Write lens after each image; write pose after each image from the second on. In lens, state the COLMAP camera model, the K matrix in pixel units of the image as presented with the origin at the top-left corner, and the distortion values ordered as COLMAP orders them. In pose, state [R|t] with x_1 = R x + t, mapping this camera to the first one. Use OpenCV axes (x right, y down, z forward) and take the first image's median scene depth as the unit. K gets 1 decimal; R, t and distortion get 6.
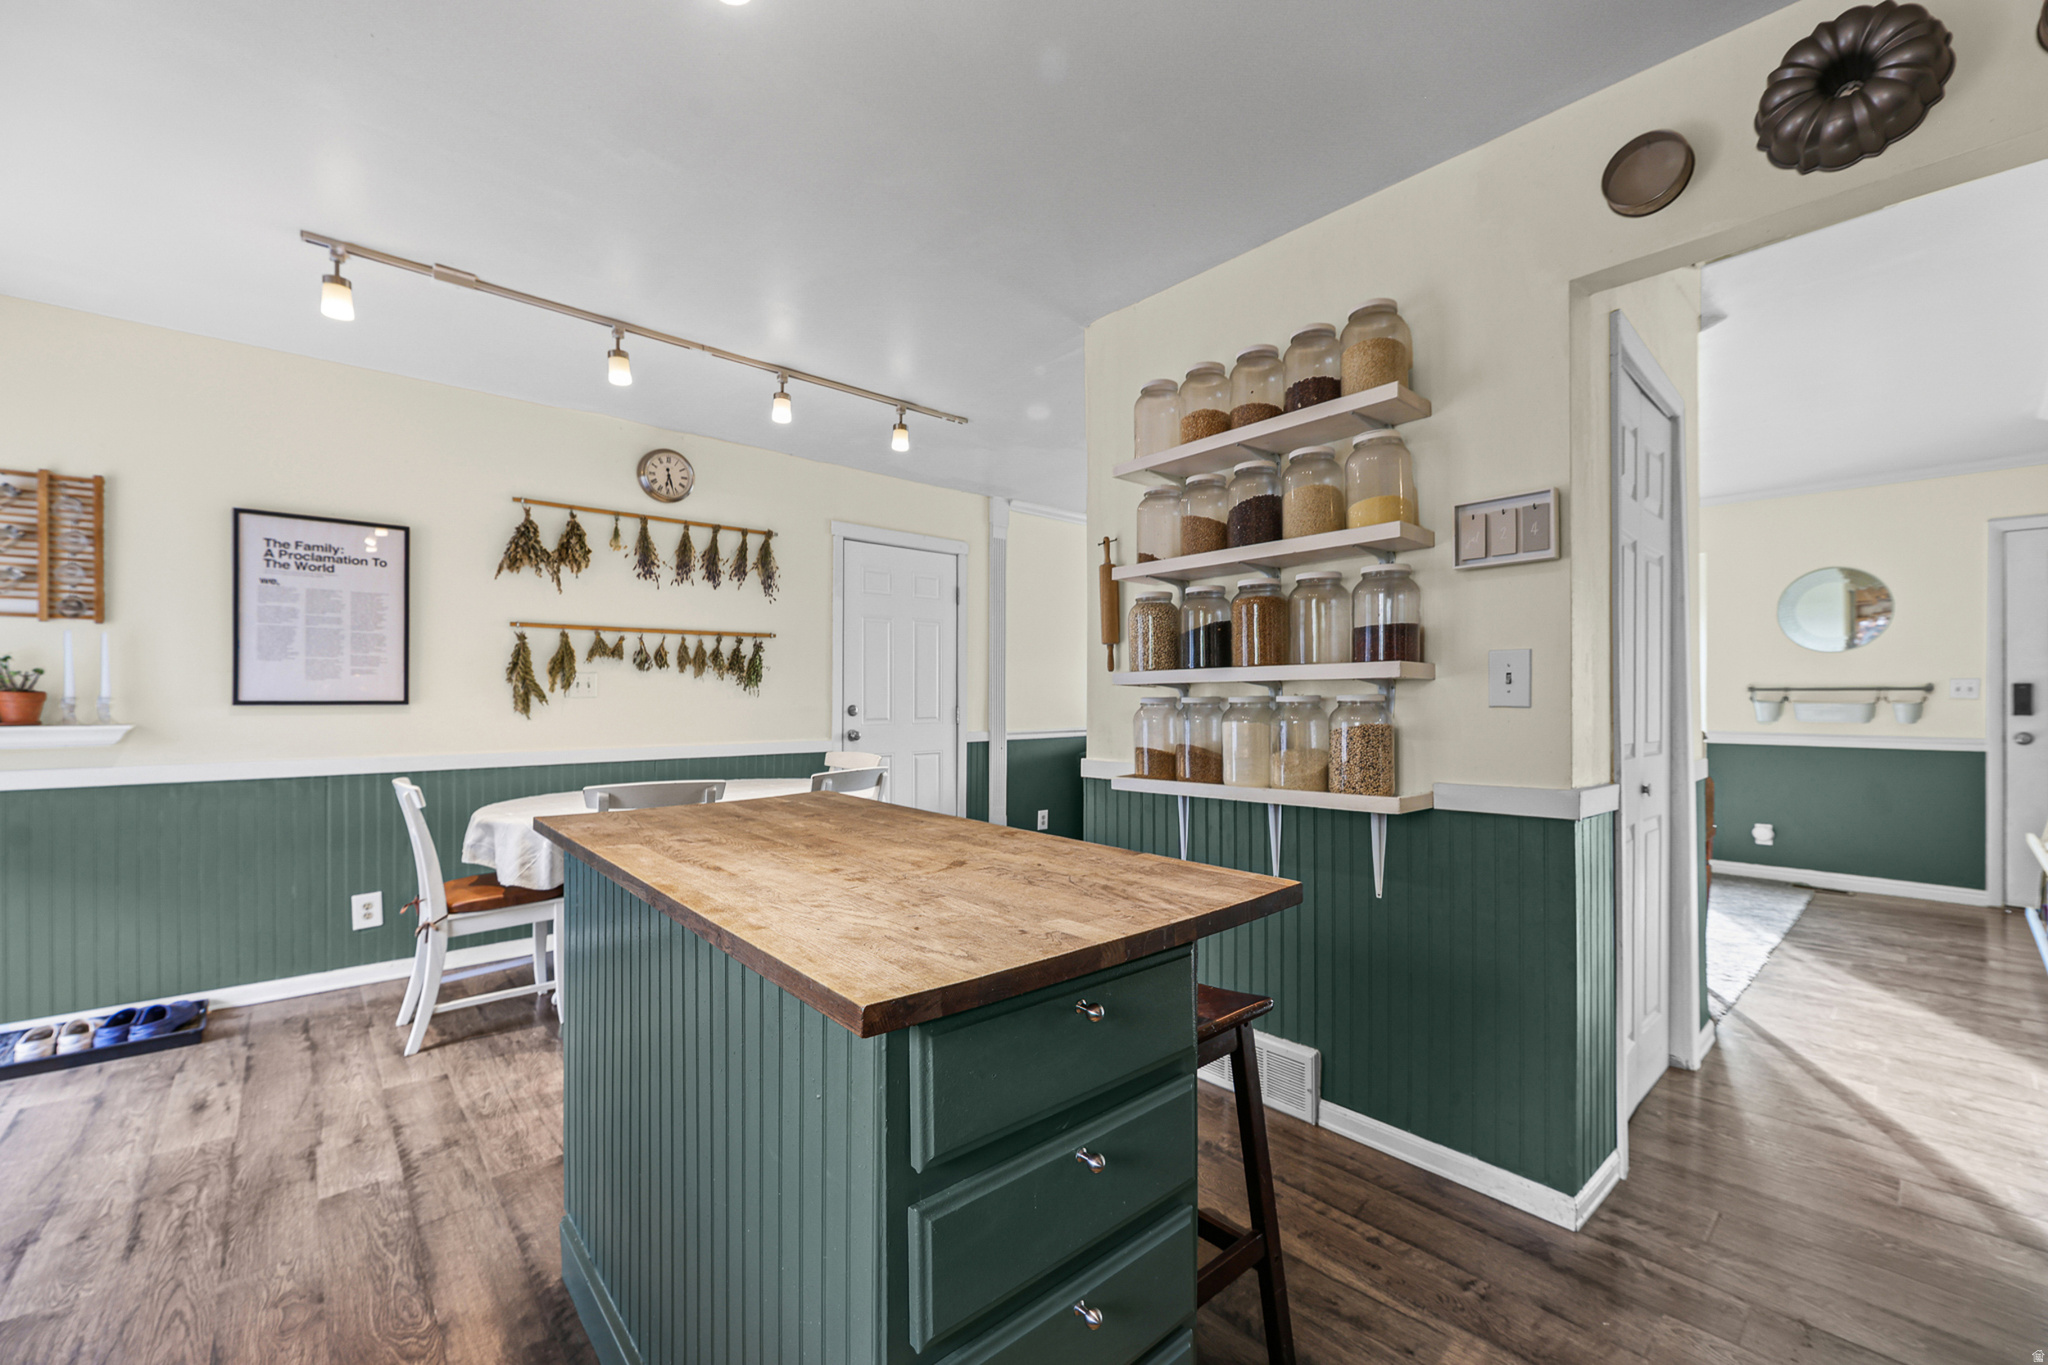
lens RADIAL K [[854.2, 0, 1024.0], [0, 854.2, 682.5], [0, 0, 1]] dist [0.002575, 0.000397]
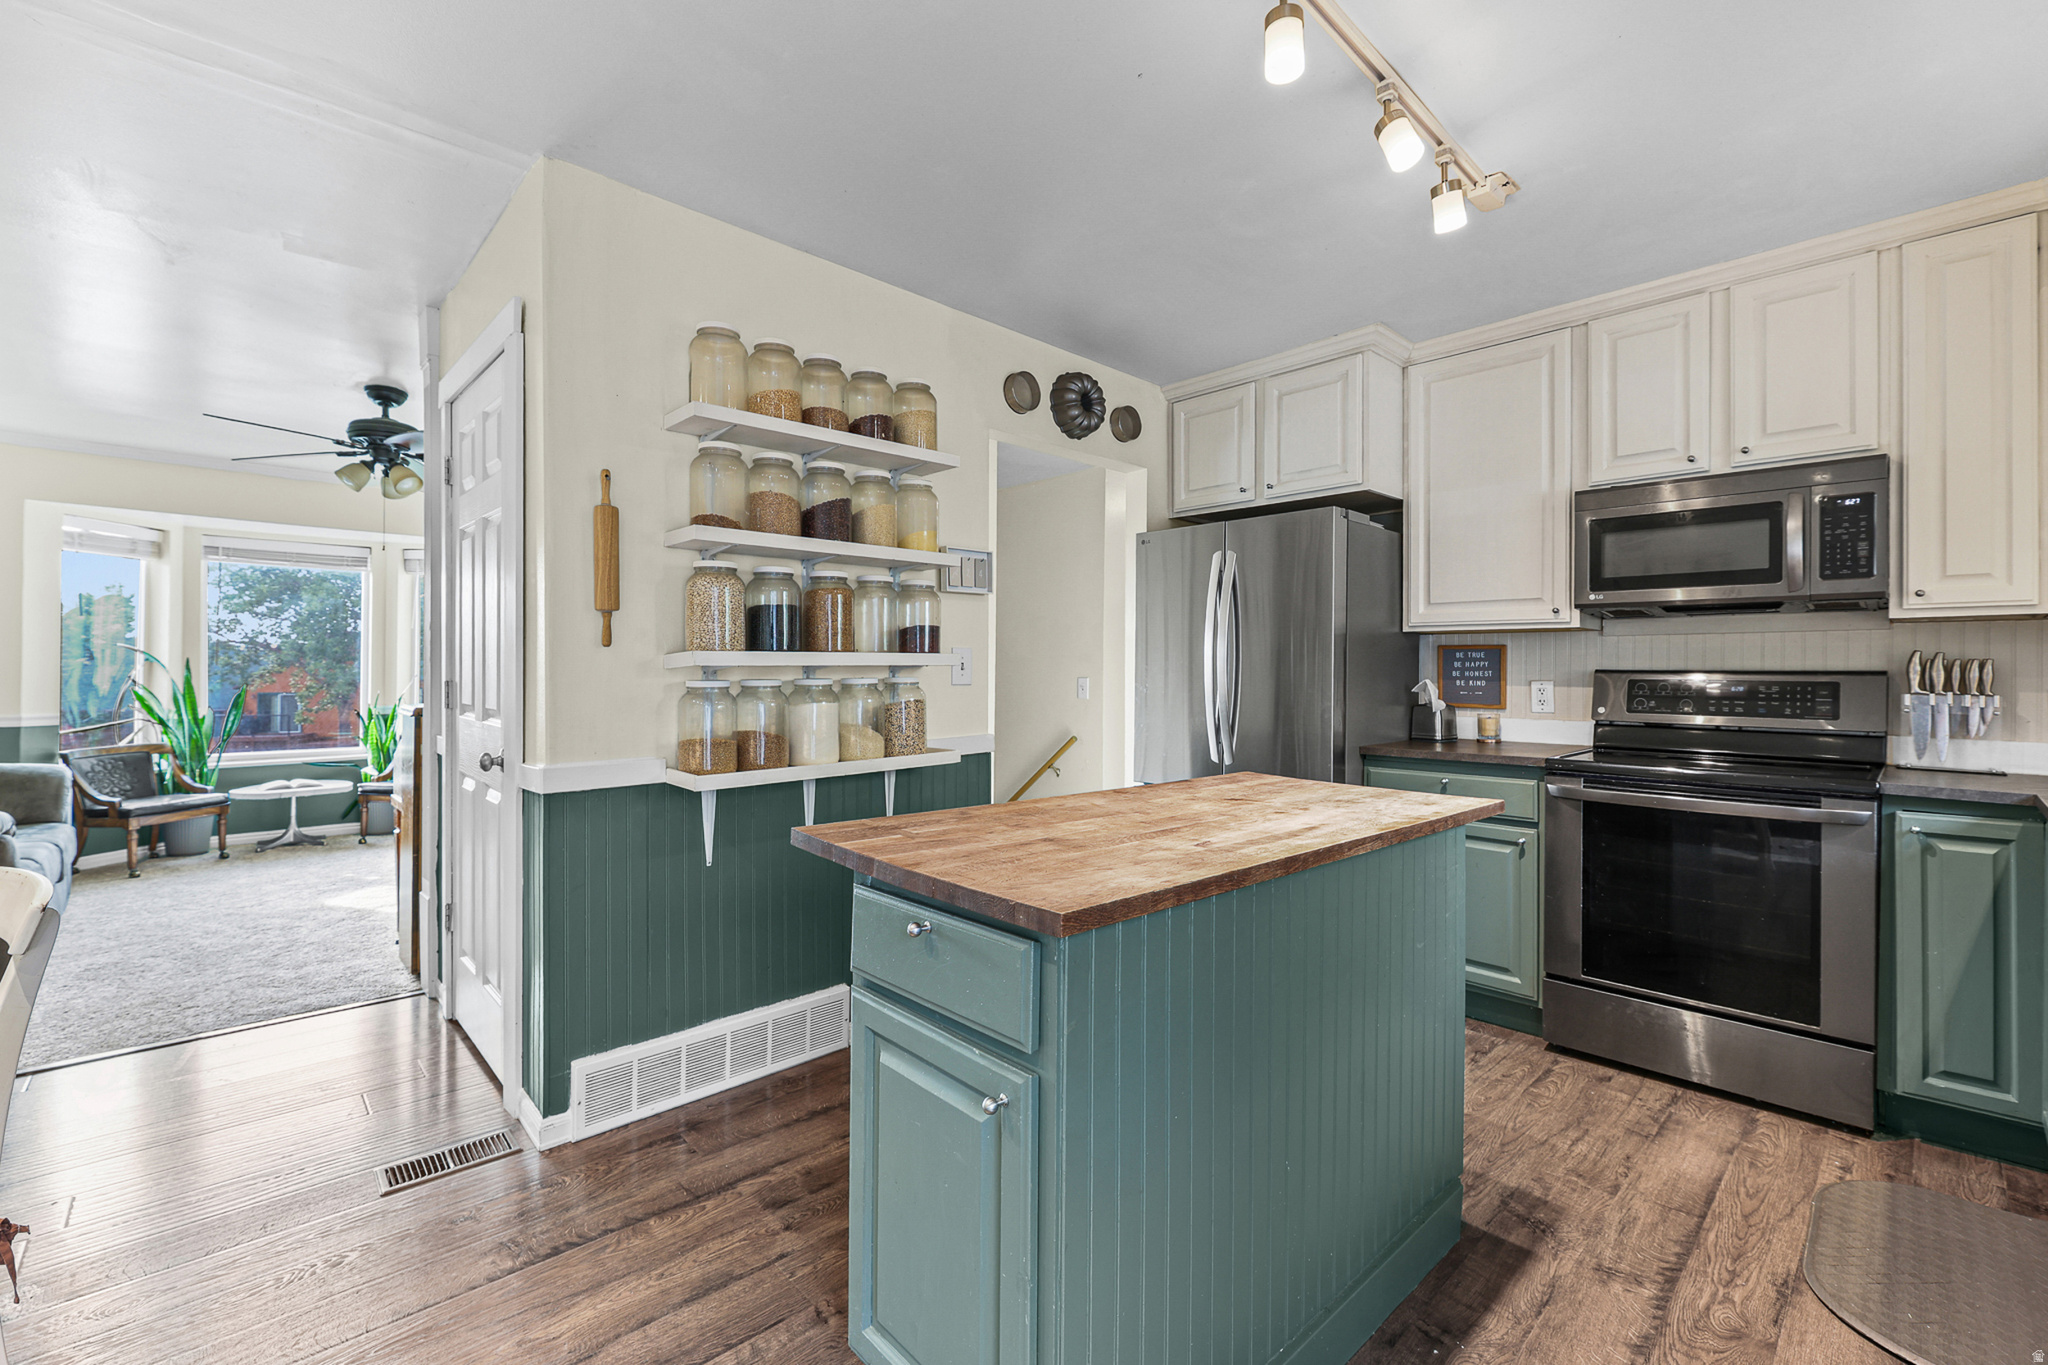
lens RADIAL K [[849.3, 0, 1024.0], [0, 849.3, 682.5], [0, 0, 1]] dist [-0.000814, -0.000210]
pose [[-0.033003, -0.004172, 0.999447, -0.854277], [-0.007045, 0.999967, 0.003942, 0.014315], [-0.999430, -0.006911, -0.033031, 0.824630]]
